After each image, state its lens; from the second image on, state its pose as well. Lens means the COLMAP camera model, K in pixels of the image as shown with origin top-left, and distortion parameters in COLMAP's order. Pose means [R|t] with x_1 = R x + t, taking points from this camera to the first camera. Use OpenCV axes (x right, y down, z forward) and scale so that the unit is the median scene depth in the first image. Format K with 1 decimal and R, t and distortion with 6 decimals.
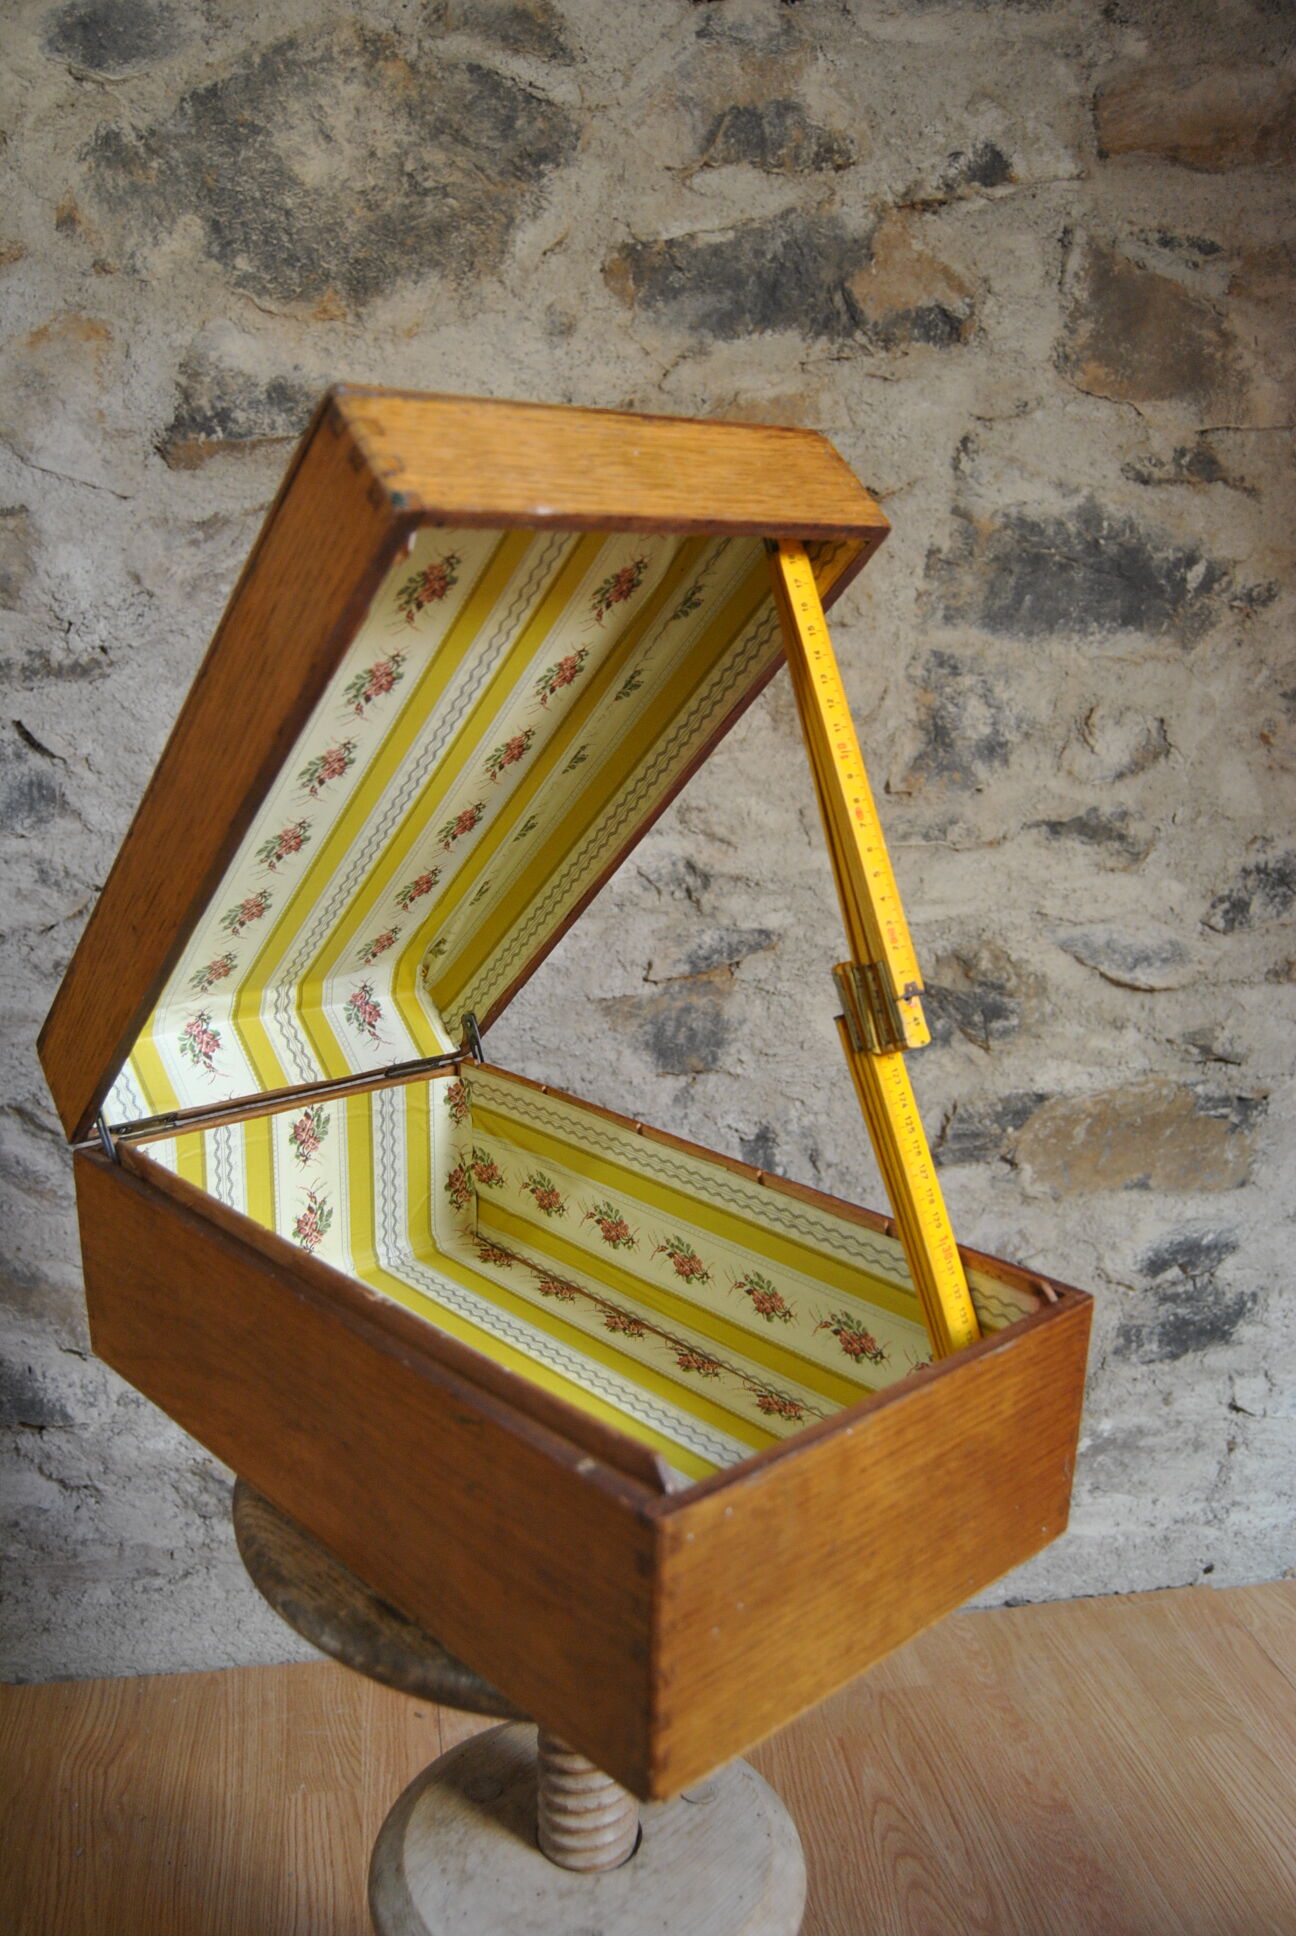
lens RADIAL K [[1642.2, 0, 646.9], [0, 1642.2, 971.2], [0, 0, 1]] dist [-0.086174, 0.027536]
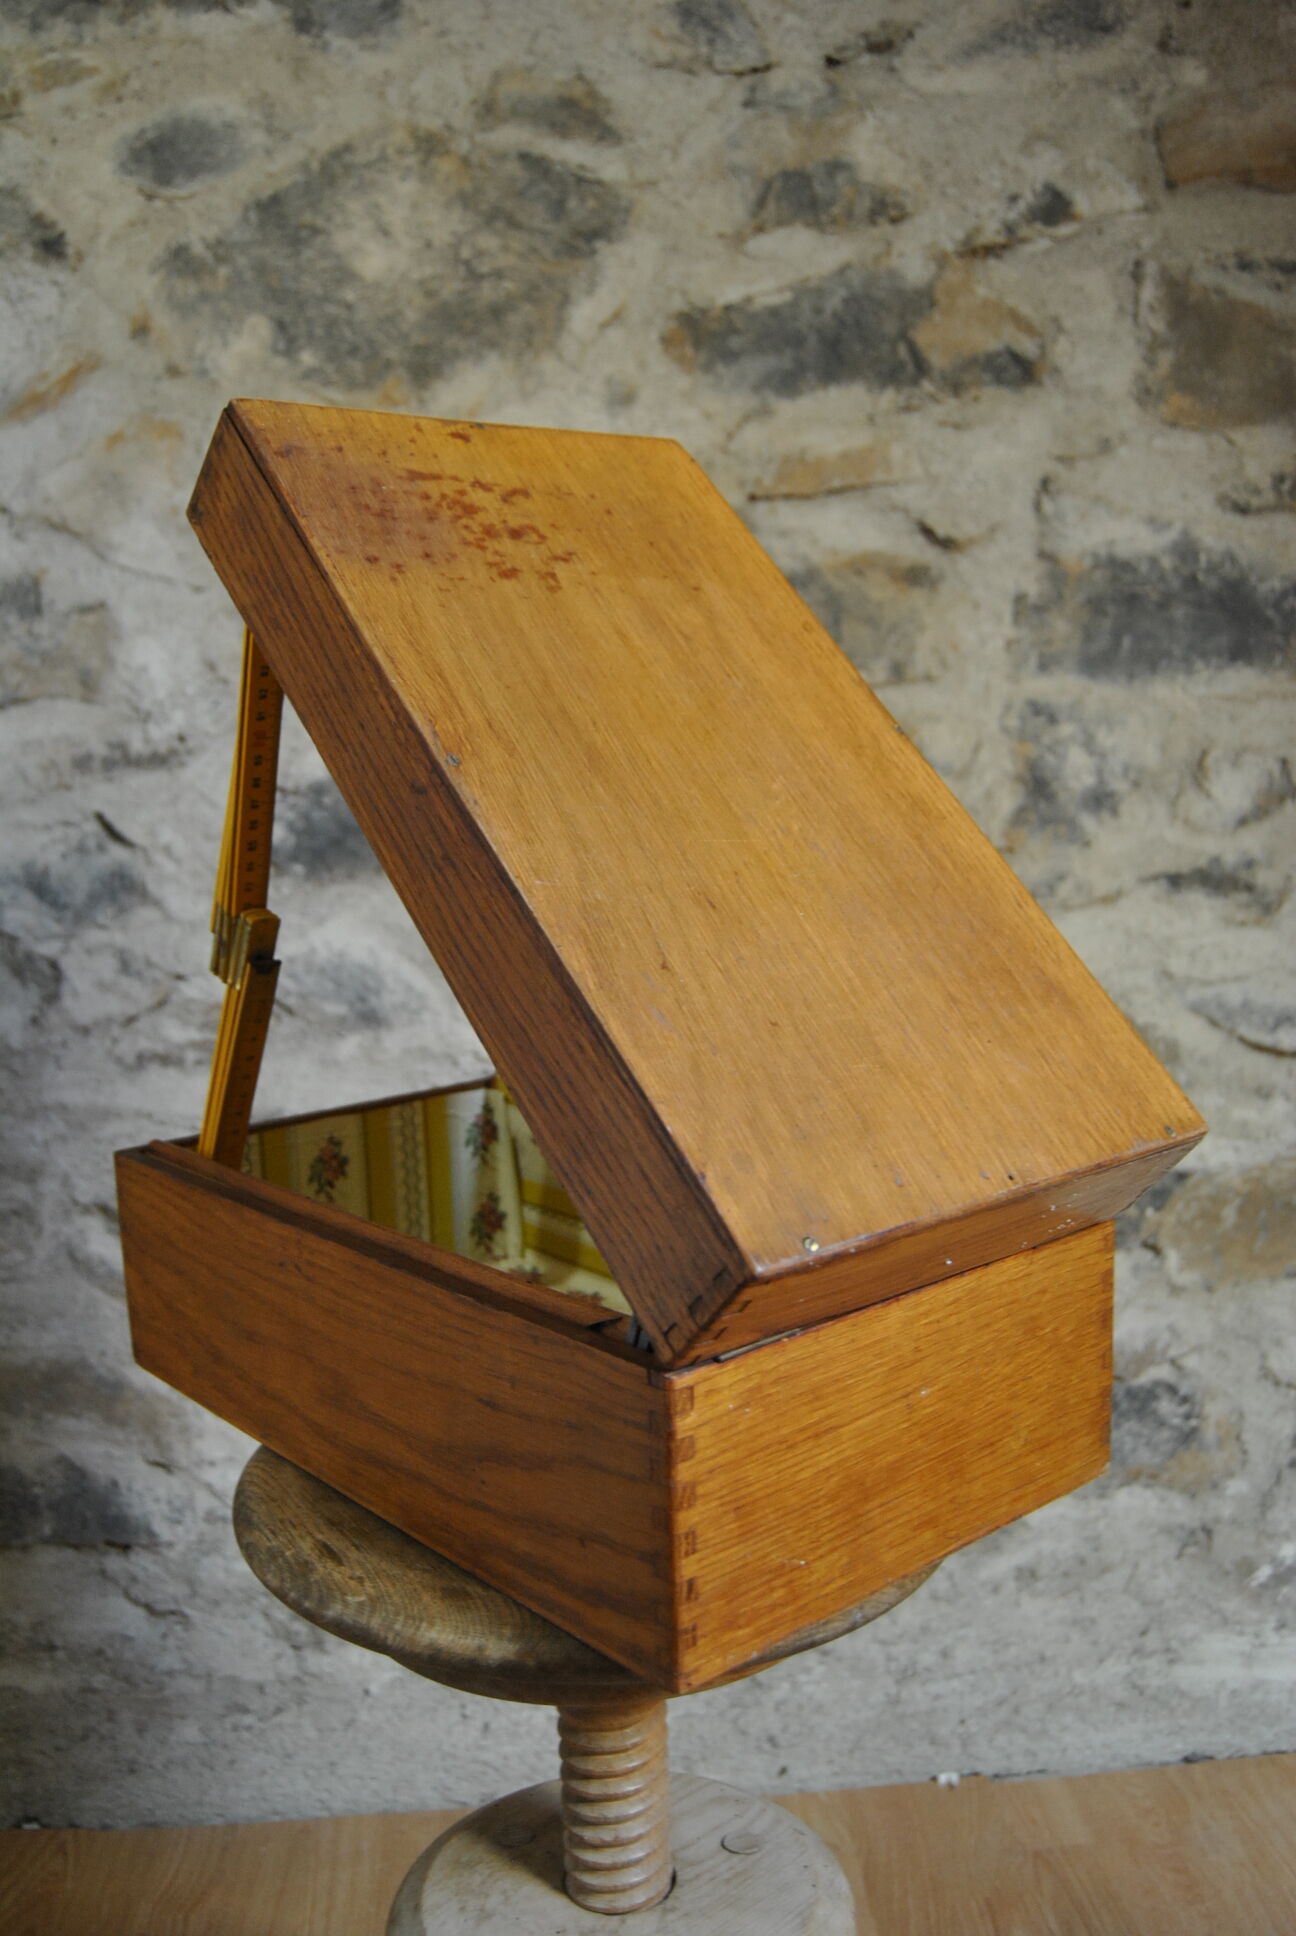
lens RADIAL K [[1791.6, 0, 638.9], [0, 1791.6, 962.9], [0, 0, 1]] dist [-0.077681, 0.026009]
pose [[0.991877, -0.043474, -0.119542, 0.074686], [0.028944, 0.992267, -0.120699, 0.083183], [0.123864, 0.116259, 0.985465, -0.040891]]
